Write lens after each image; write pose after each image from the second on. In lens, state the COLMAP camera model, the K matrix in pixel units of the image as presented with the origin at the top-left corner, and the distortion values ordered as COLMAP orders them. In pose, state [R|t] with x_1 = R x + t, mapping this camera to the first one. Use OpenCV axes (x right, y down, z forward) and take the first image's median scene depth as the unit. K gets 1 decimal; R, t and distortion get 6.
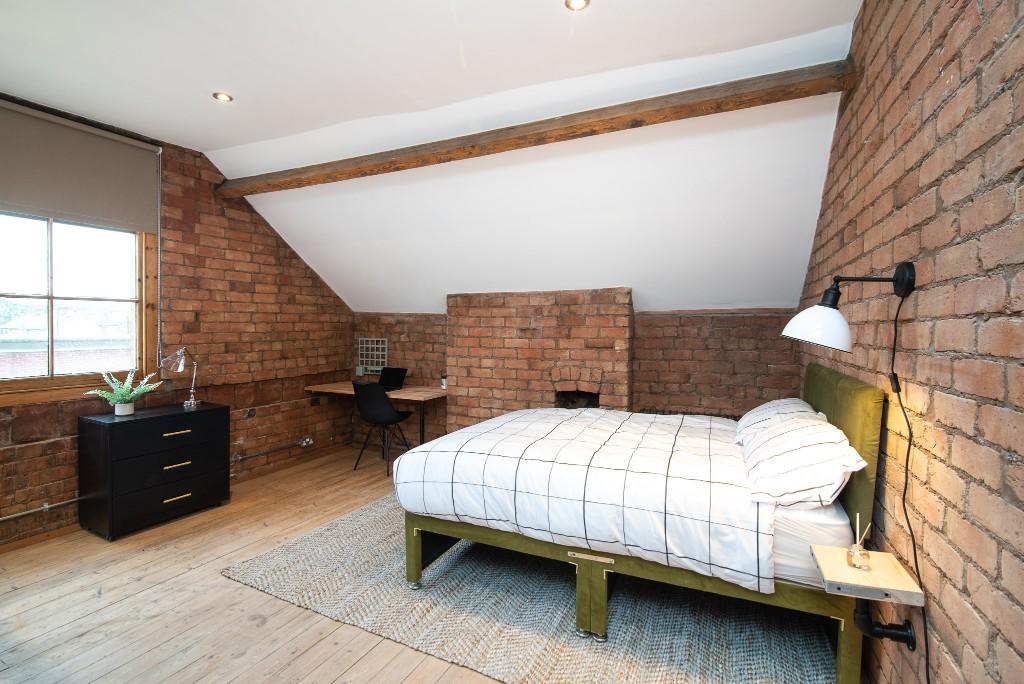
lens RADIAL K [[466.6, 0, 515.1], [0, 466.6, 336.2], [0, 0, 1]] dist [-0.020413, 0.000442]
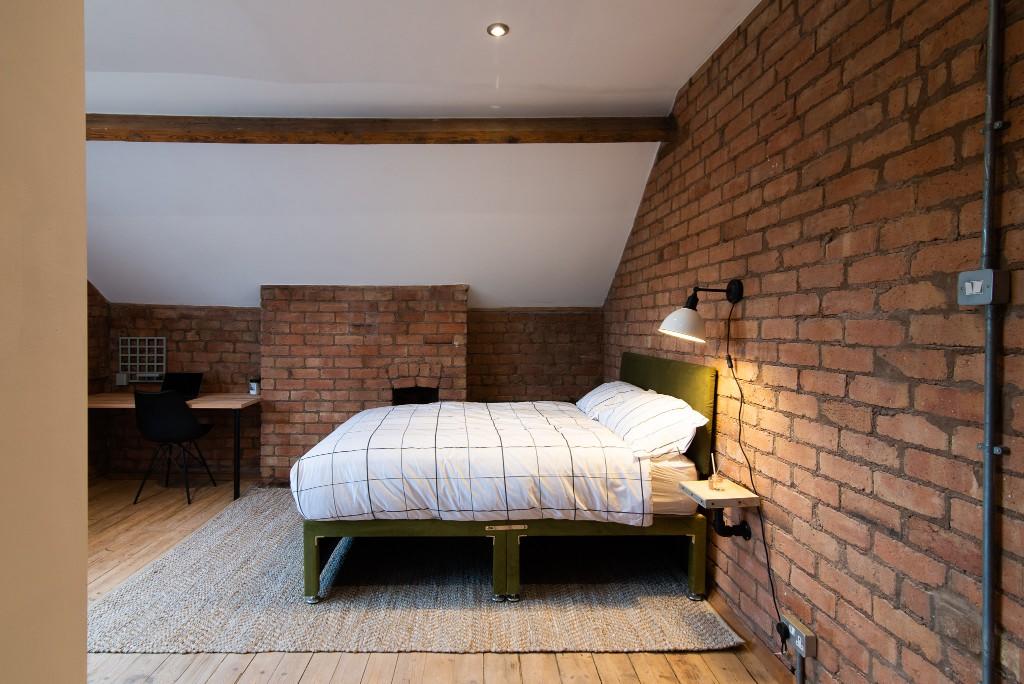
lens RADIAL K [[515.7, 0, 477.5], [0, 515.7, 336.6], [0, 0, 1]] dist [0.013994, -0.000441]
pose [[0.901819, -0.011000, 0.431974, -0.308805], [0.007590, 0.999925, 0.009617, -0.000309], [-0.432048, -0.005394, 0.901835, -0.070629]]
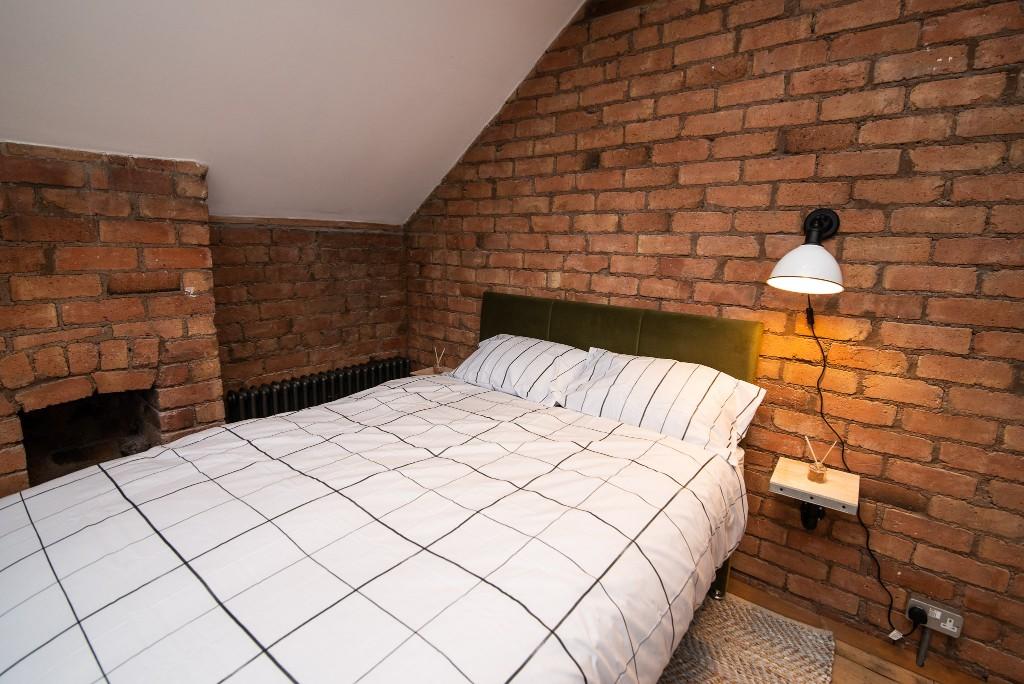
lens RADIAL K [[466.6, 0, 511.6], [0, 466.6, 334.8], [0, 0, 1]] dist [-0.020413, 0.000442]
pose [[0.241492, -0.176085, 0.954293, -0.232577], [-0.011703, 0.982799, 0.184306, -0.028432], [-0.970332, -0.055676, 0.235278, 0.731807]]
